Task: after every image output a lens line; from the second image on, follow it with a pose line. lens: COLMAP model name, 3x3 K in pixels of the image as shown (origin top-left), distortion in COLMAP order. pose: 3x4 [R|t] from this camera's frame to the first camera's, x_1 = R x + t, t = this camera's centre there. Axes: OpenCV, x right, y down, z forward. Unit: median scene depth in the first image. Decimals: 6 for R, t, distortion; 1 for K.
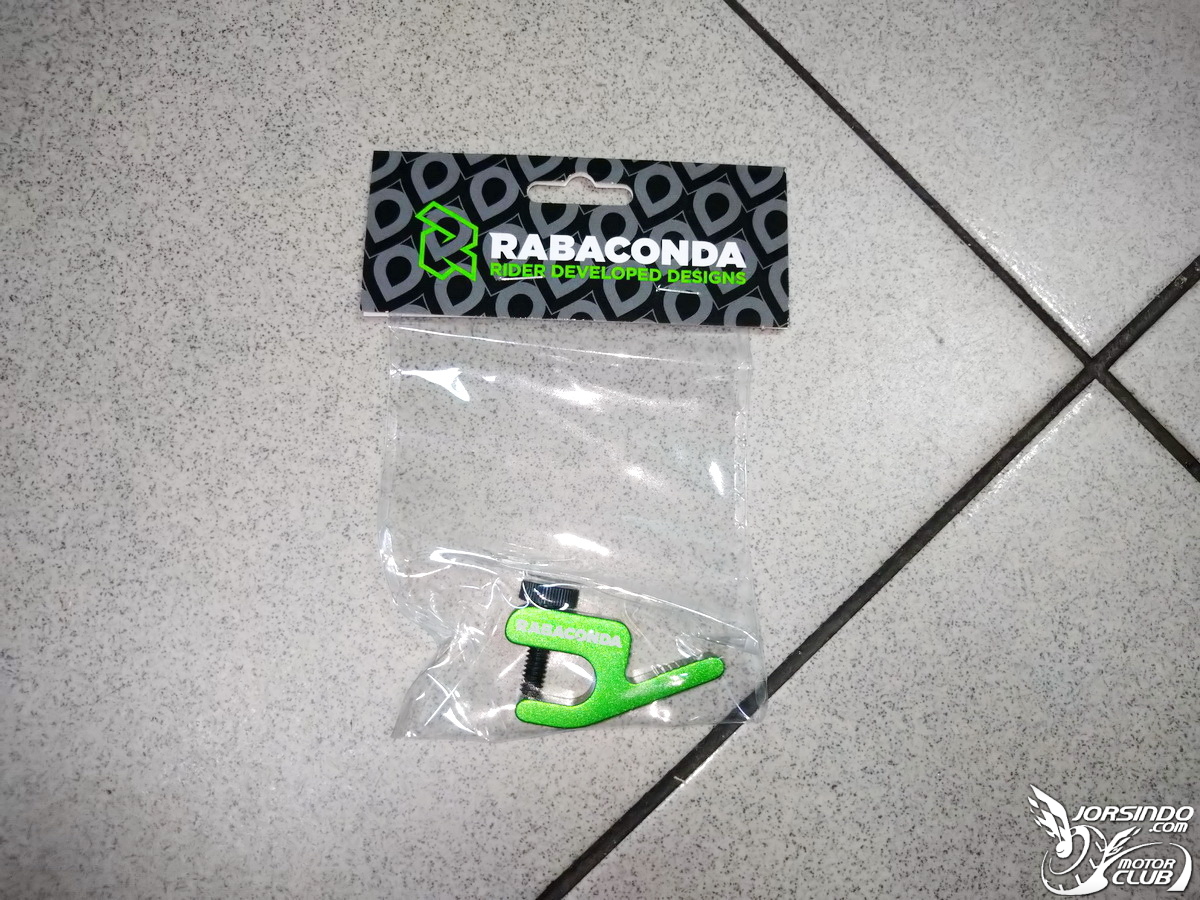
lens RADIAL K [[947.8, 0, 602.6], [0, 947.8, 456.7], [0, 0, 1]] dist [-0.054238, 0.079454]
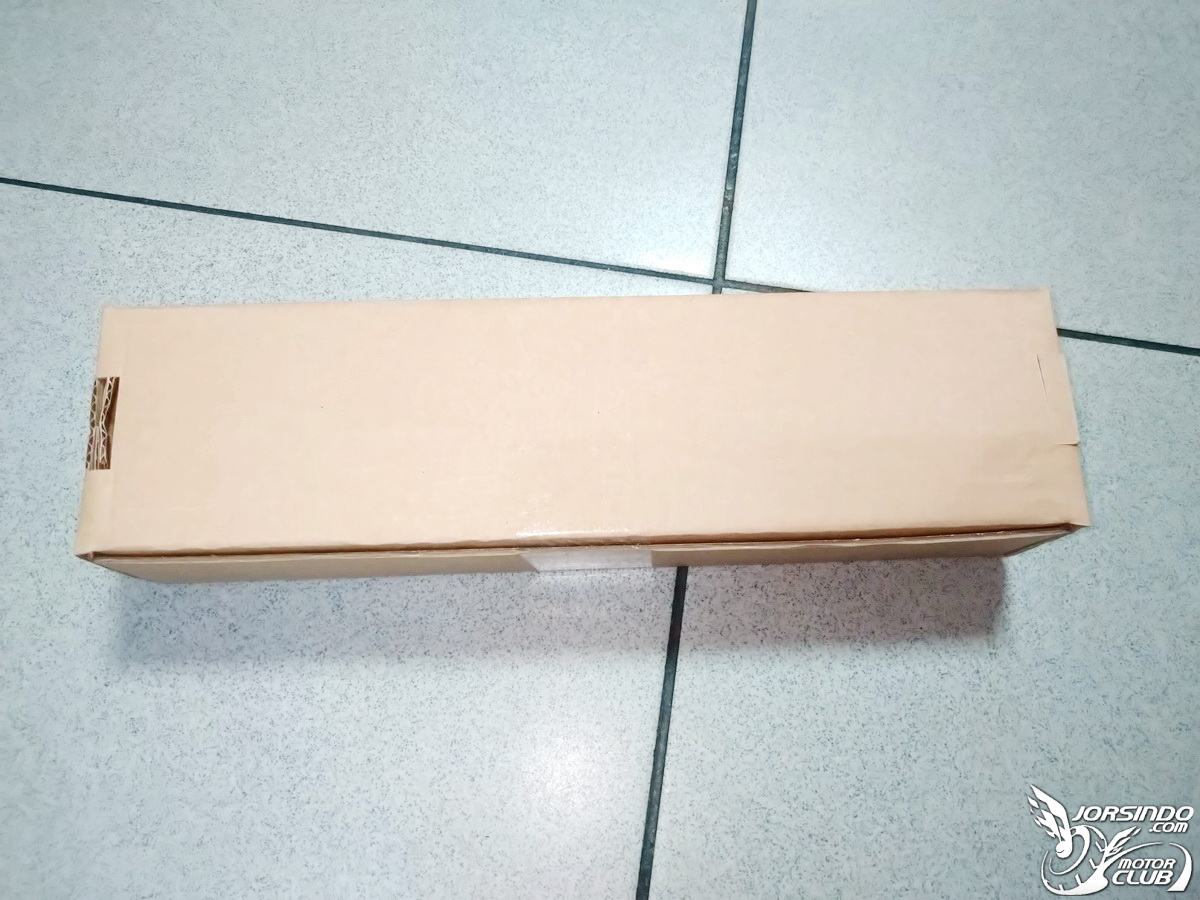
lens RADIAL K [[947.8, 0, 612.2], [0, 947.8, 459.9], [0, 0, 1]] dist [-0.054238, 0.079454]
pose [[0.773177, -0.606758, 0.184505, -0.093075], [0.626341, 0.776209, -0.072090, 0.144570], [-0.099474, 0.171301, 0.980184, -0.510188]]
